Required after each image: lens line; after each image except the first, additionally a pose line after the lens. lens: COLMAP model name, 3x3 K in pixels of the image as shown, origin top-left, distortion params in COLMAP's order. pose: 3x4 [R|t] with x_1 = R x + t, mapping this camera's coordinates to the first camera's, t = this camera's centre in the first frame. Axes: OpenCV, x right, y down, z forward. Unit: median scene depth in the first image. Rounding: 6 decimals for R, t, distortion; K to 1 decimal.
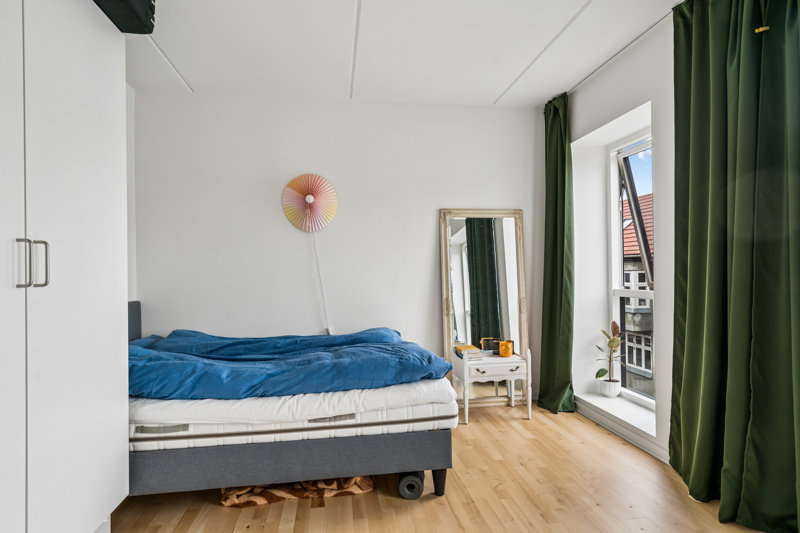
lens RADIAL K [[418.6, 0, 401.4], [0, 418.6, 283.1], [0, 0, 1]] dist [-0.001420, -0.000006]
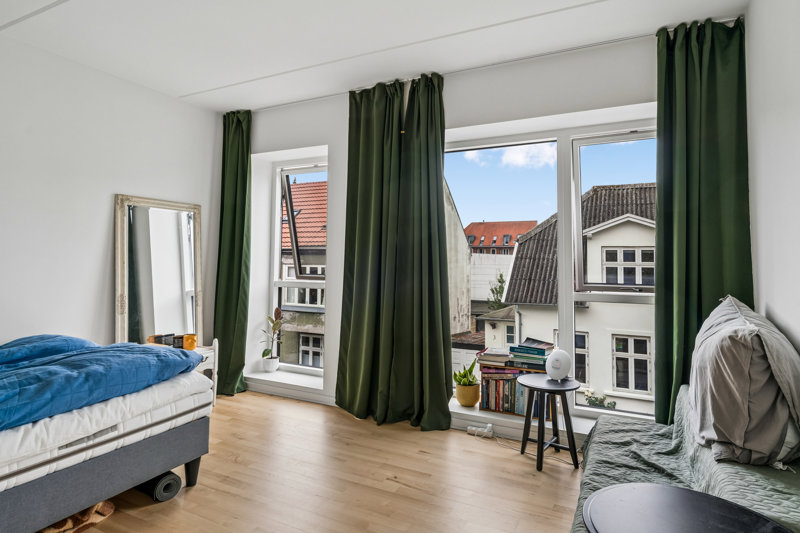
lens RADIAL K [[441.1, 0, 400.0], [0, 441.1, 266.5], [0, 0, 1]] dist [0.000509, 0.000865]
pose [[0.577294, 0.010394, 0.816470, -0.495810], [0.007068, 0.999818, -0.017726, -0.004518], [-0.816506, 0.016004, 0.577115, -0.041979]]
